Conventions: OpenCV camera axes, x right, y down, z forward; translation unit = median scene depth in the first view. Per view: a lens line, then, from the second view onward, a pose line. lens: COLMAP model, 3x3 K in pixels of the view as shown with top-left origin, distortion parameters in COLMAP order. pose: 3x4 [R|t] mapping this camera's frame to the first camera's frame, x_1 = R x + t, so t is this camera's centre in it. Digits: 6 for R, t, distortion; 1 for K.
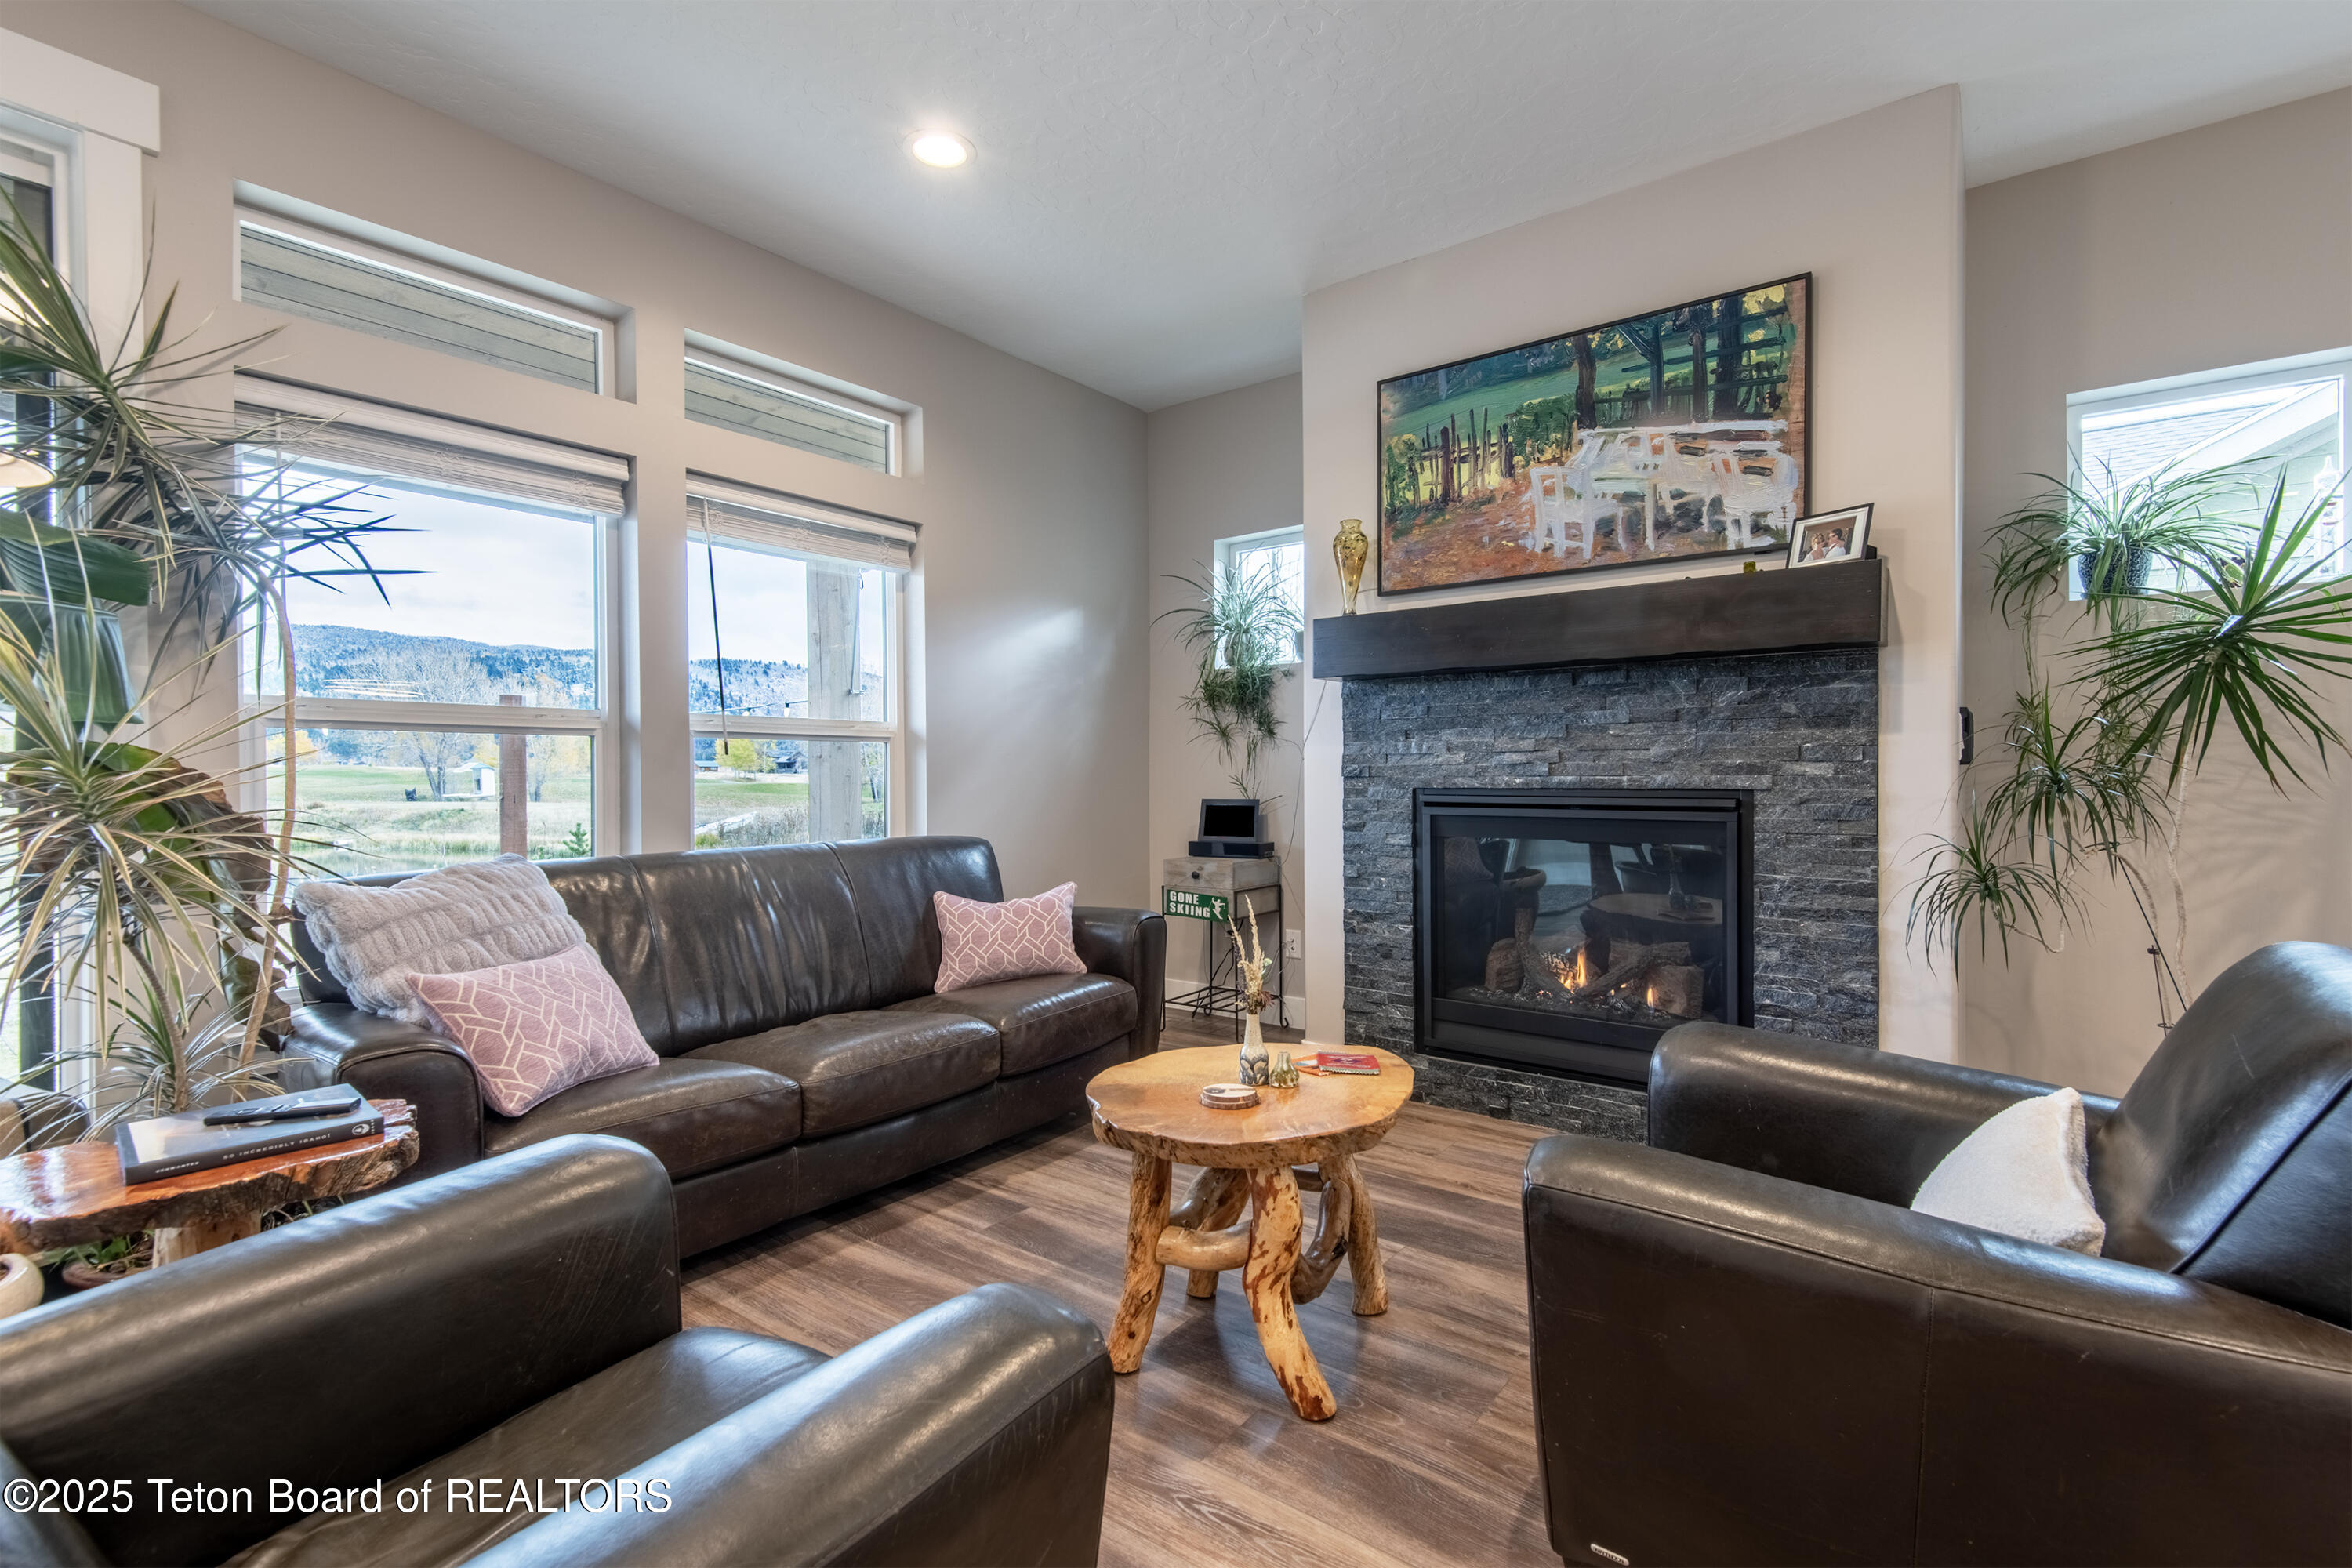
lens RADIAL K [[1068.7, 0, 1171.3], [0, 1068.7, 781.3], [0, 0, 1]] dist [-0.000482, -0.000347]
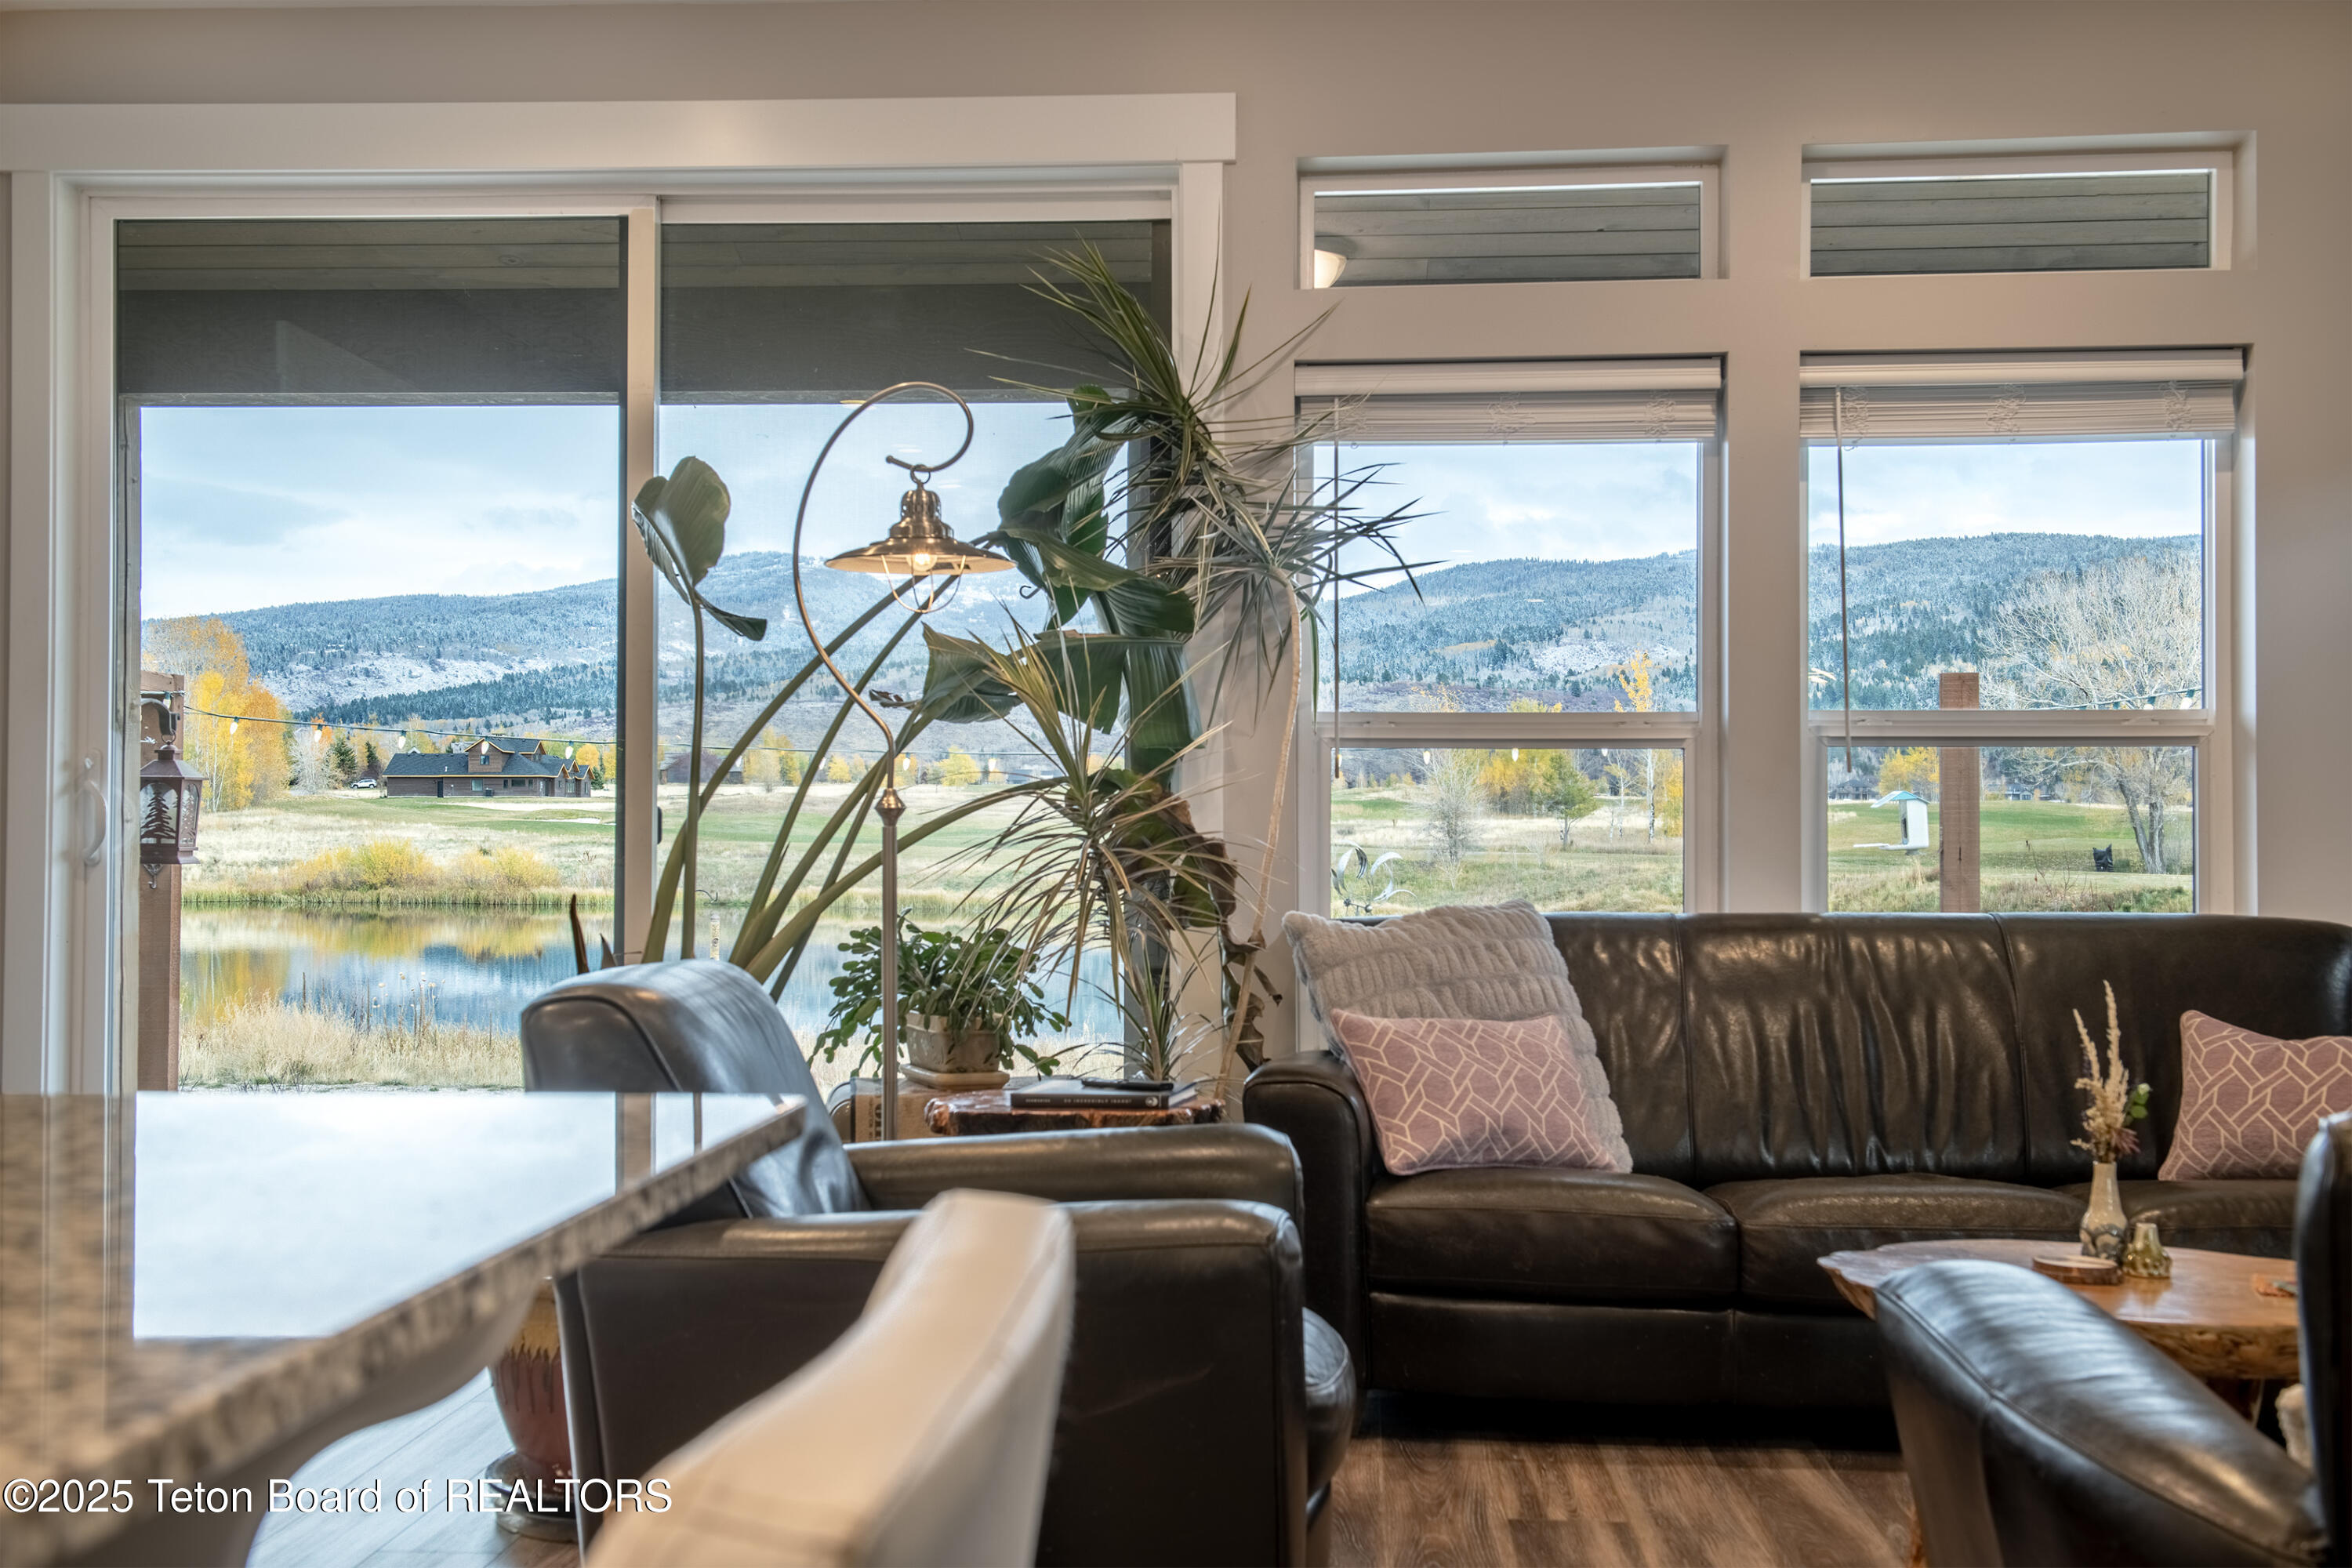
lens RADIAL K [[2597.7, 0, 1170.0], [0, 2597.7, 778.5], [0, 0, 1]] dist [0.100588, 0.000000]
pose [[0.532183, -0.009666, -0.846574, 1.016076], [-0.010429, 0.999784, -0.017972, 0.017244], [0.846565, 0.018393, 0.531968, -0.301626]]
